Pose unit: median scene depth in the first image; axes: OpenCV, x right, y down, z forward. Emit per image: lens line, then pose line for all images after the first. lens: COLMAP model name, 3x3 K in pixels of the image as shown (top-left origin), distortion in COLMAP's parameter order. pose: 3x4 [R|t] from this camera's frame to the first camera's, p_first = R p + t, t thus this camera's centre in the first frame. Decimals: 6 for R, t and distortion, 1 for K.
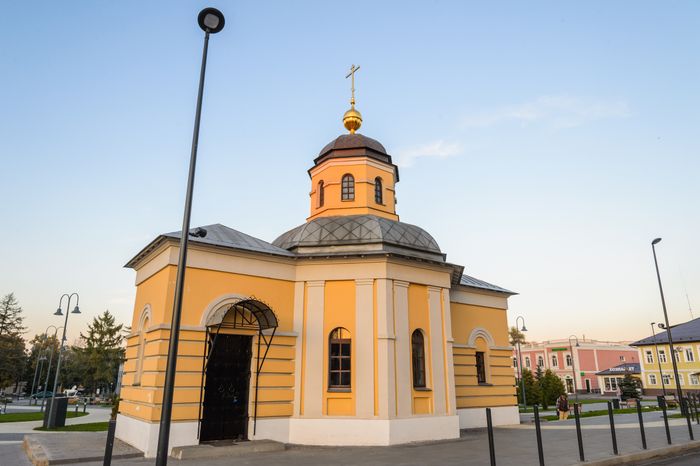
lens RADIAL K [[469.6, 0, 355.0], [0, 469.6, 243.2], [0, 0, 1]] dist [-0.000025, -0.003330]
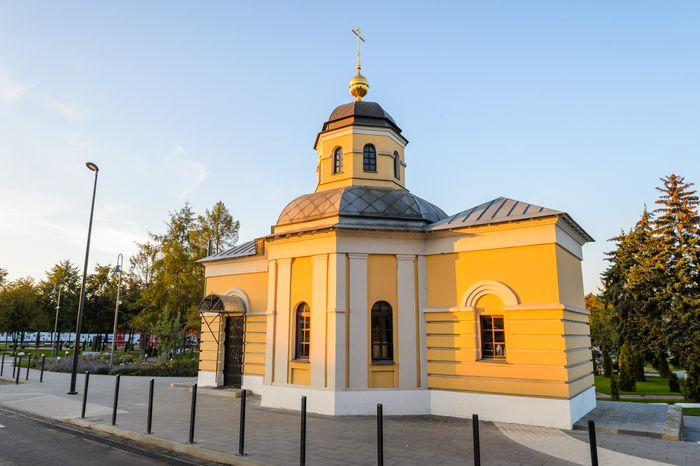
lens RADIAL K [[469.6, 0, 355.0], [0, 469.6, 243.2], [0, 0, 1]] dist [-0.000025, -0.003330]
pose [[0.325057, -0.176093, -0.929155, 1.140675], [0.258353, 0.961672, -0.091873, 0.186426], [0.909721, -0.210186, 0.358092, 0.782643]]
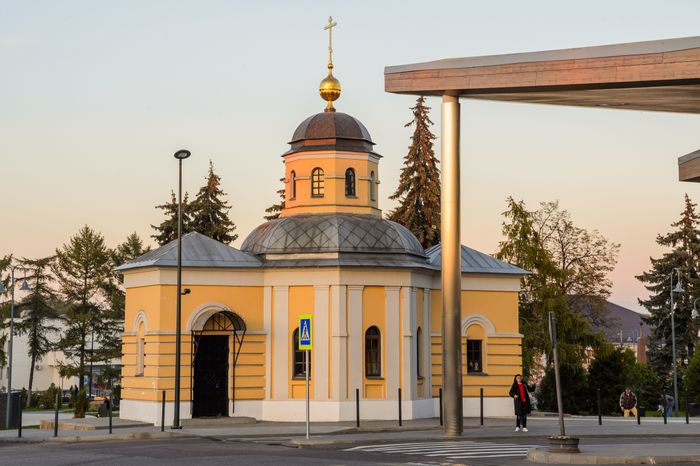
lens RADIAL K [[1468.7, 0, 350.0], [0, 1468.7, 233.0], [0, 0, 1]] dist [0.579369, 0.184174]
pose [[0.983779, -0.014848, -0.178767, 0.726089], [0.050543, 0.979136, 0.196818, -0.745433], [0.172115, -0.202661, 0.964005, -2.406502]]
